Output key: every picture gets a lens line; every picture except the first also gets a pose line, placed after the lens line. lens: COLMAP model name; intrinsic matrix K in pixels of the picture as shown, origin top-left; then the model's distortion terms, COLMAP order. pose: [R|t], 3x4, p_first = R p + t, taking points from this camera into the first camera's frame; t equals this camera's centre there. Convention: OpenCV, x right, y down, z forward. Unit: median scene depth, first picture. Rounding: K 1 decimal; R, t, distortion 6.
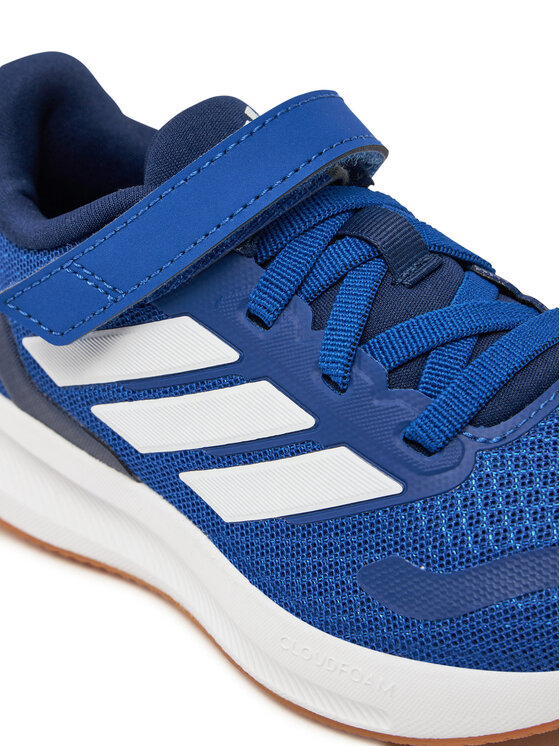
lens RADIAL K [[1867.2, 0, 281.2], [0, 1867.2, 373.6], [0, 0, 1]] dist [0.217763, 0.000000]
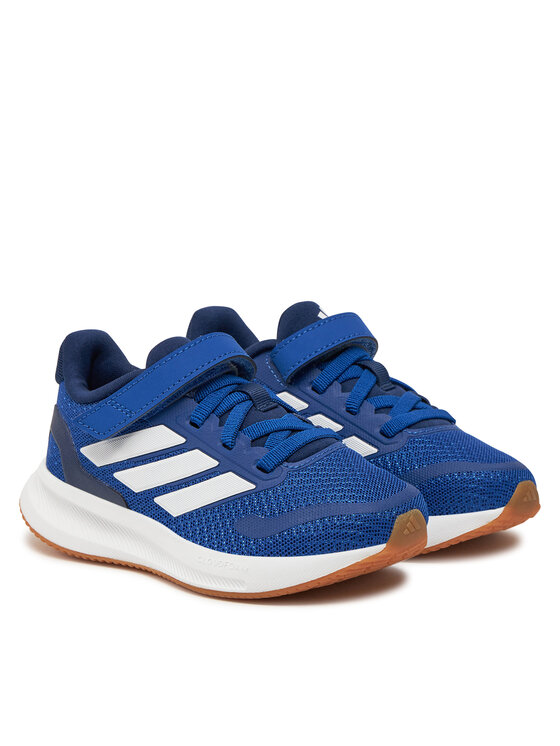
lens RADIAL K [[2198.7, 0, 279.9], [0, 2198.7, 372.8], [0, 0, 1]] dist [0.003781, 0.000000]
pose [[0.998287, 0.046026, 0.036126, -0.008599], [-0.033549, 0.956117, -0.291056, 0.679093], [-0.047936, 0.289346, 0.956024, -1.545034]]
